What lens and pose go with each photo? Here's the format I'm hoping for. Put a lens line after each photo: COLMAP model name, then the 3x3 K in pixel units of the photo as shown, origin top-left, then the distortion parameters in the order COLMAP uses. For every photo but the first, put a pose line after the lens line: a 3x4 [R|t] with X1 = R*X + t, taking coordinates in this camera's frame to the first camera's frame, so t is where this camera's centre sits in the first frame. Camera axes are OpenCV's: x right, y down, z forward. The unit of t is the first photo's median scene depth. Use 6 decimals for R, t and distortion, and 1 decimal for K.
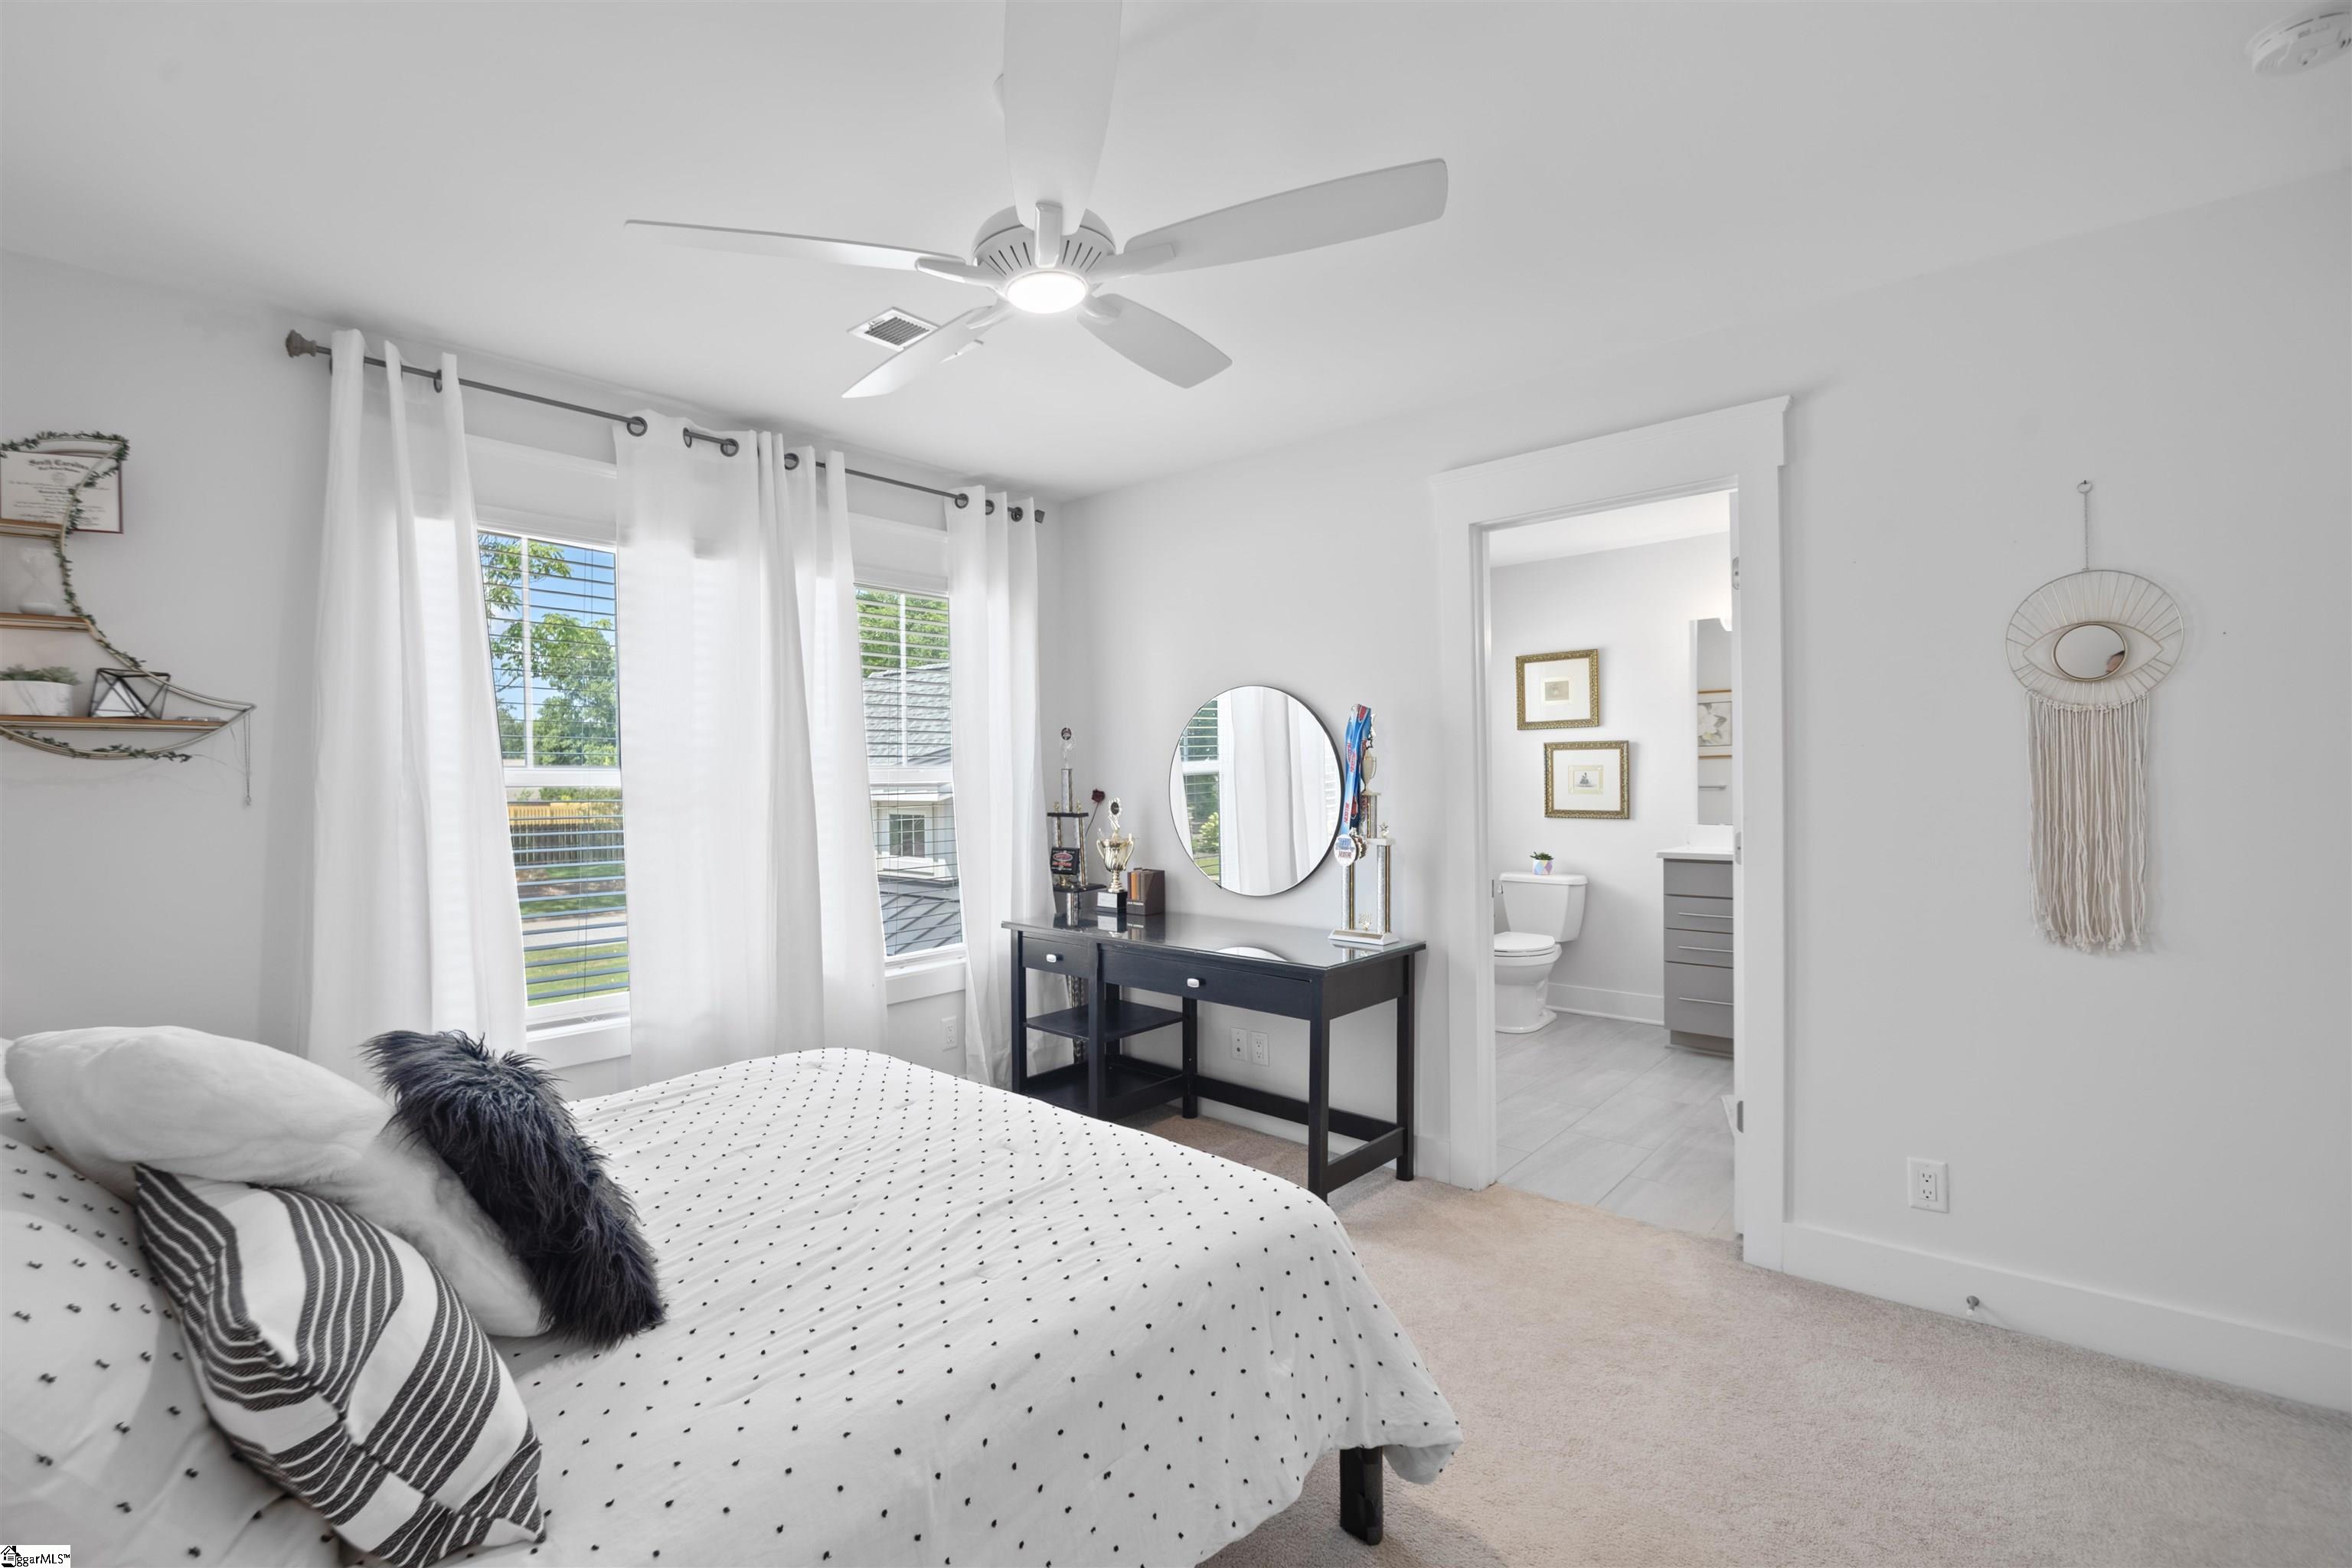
lens RADIAL K [[1019.8, 0, 1165.7], [0, 1019.8, 785.0], [0, 0, 1]] dist [-0.022266, -0.011601]
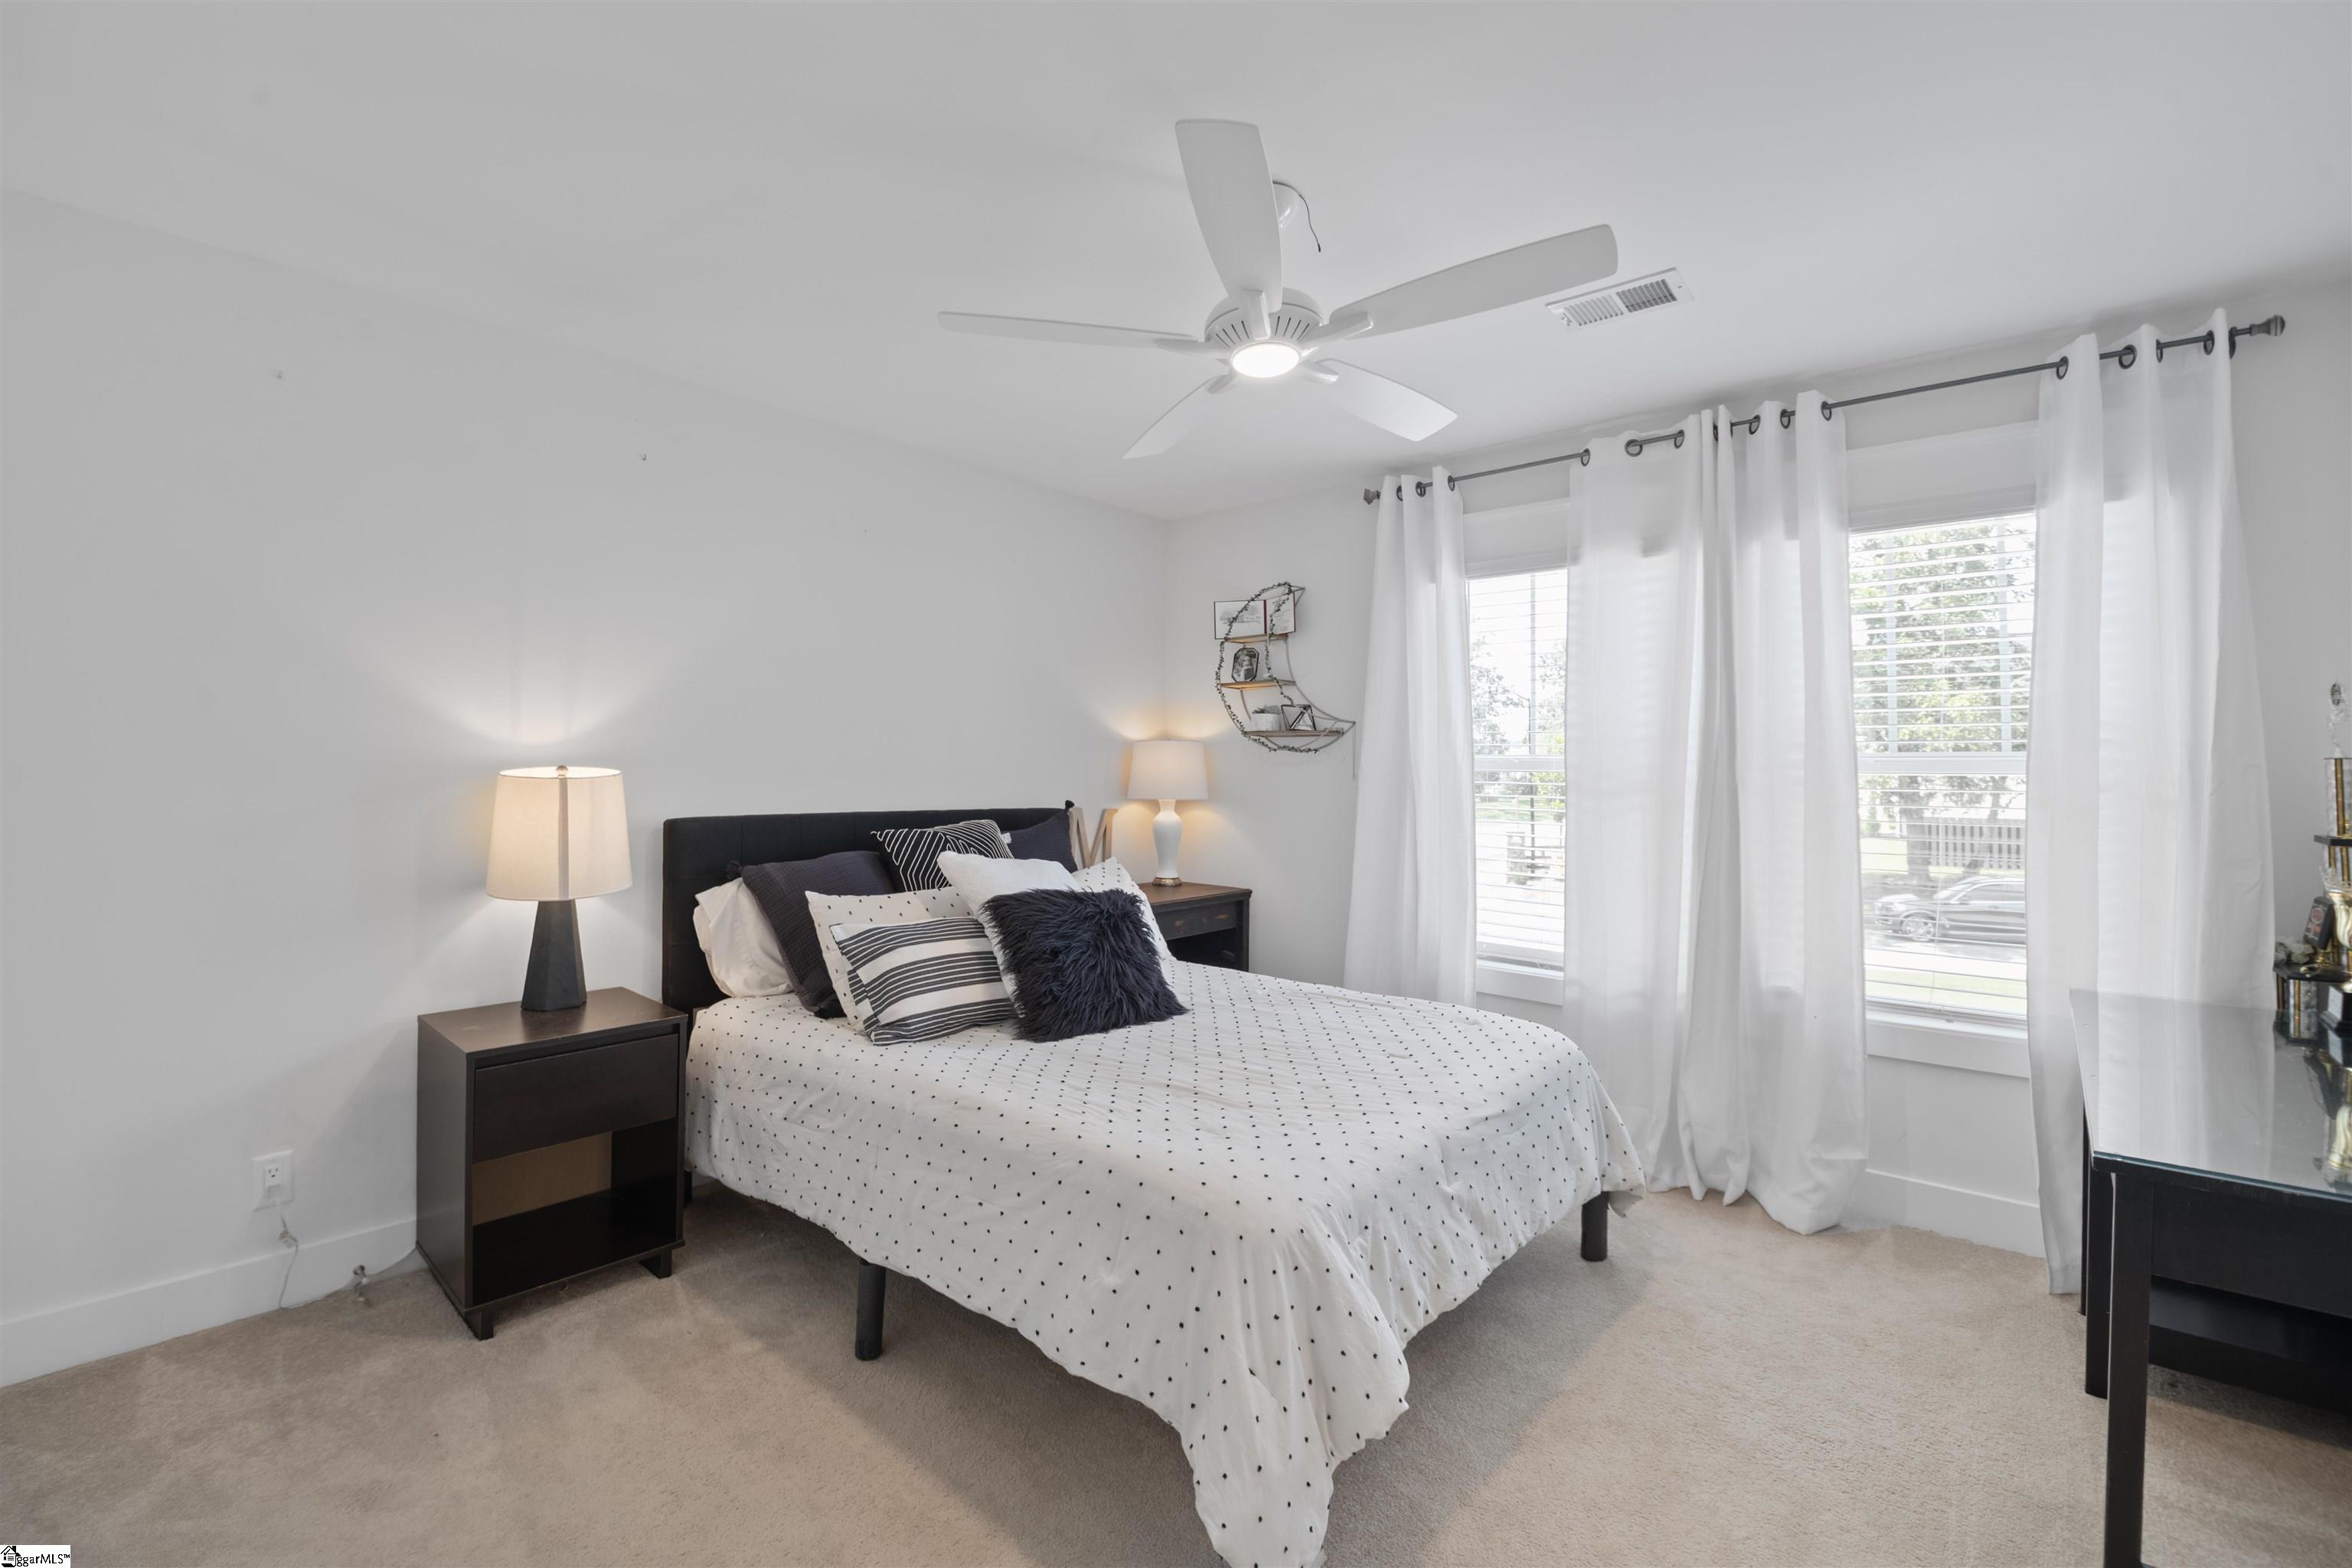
lens RADIAL K [[1019.8, 0, 1165.7], [0, 1019.8, 785.0], [0, 0, 1]] dist [-0.022266, -0.011601]
pose [[-0.006018, 0.026807, -0.999623, 0.796398], [-0.013051, 0.999553, 0.026884, -0.012349], [0.999897, 0.013208, -0.005665, 0.674567]]
